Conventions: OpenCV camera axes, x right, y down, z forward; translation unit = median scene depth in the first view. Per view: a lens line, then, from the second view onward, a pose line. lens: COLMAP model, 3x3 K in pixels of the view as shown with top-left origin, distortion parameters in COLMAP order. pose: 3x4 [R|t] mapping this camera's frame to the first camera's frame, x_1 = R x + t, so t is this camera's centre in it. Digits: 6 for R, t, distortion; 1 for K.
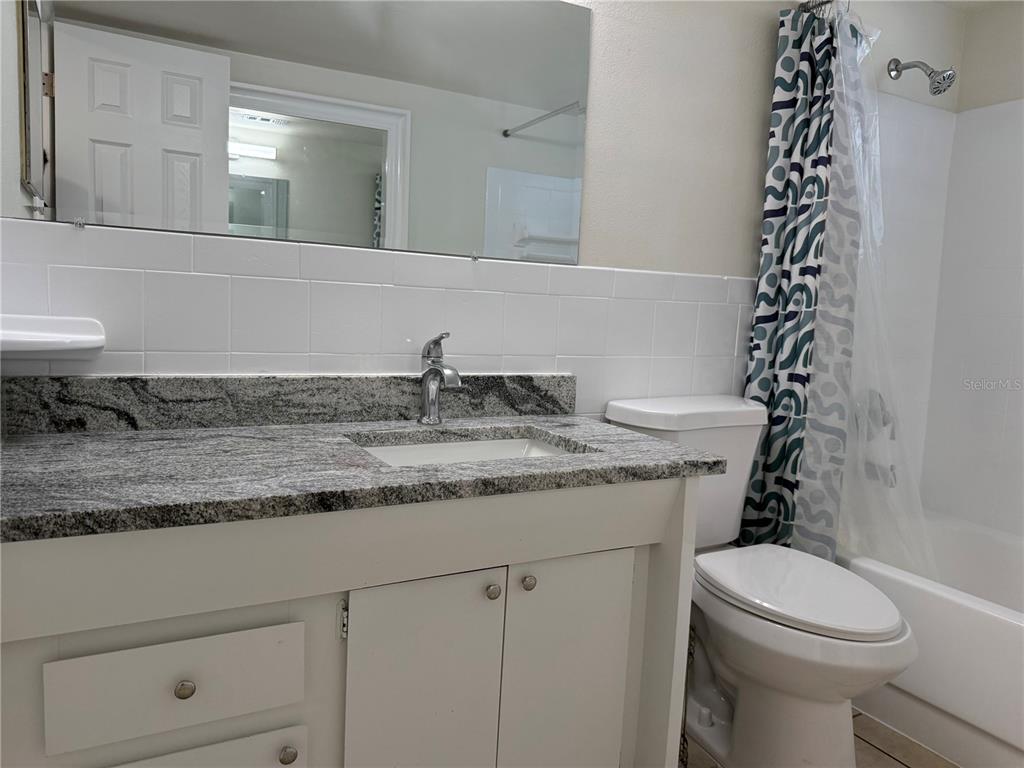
lens RADIAL K [[717.4, 0, 523.1], [0, 717.4, 384.5], [0, 0, 1]] dist [0.078000, -0.113437]
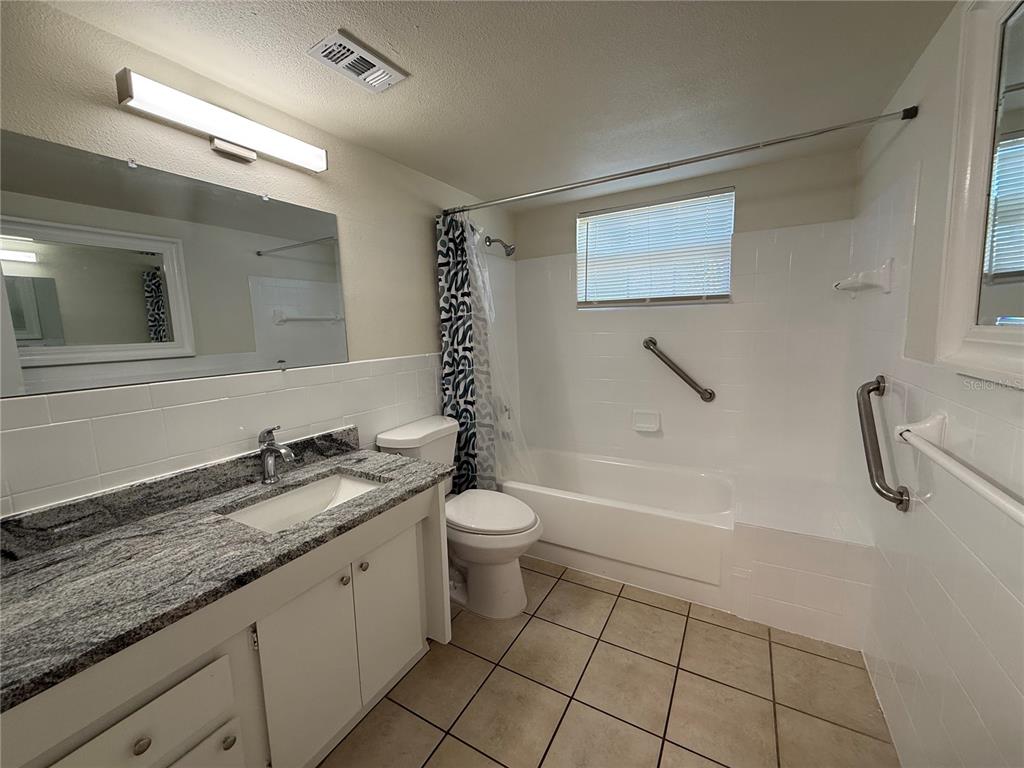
lens RADIAL K [[408.1, 0, 503.6], [0, 408.1, 382.2], [0, 0, 1]] dist [-0.001303, 0.001654]
pose [[0.854384, -0.142918, 0.499602, -0.102817], [0.123237, 0.989734, 0.072375, -0.150507], [-0.504817, -0.000267, 0.863226, -0.017992]]
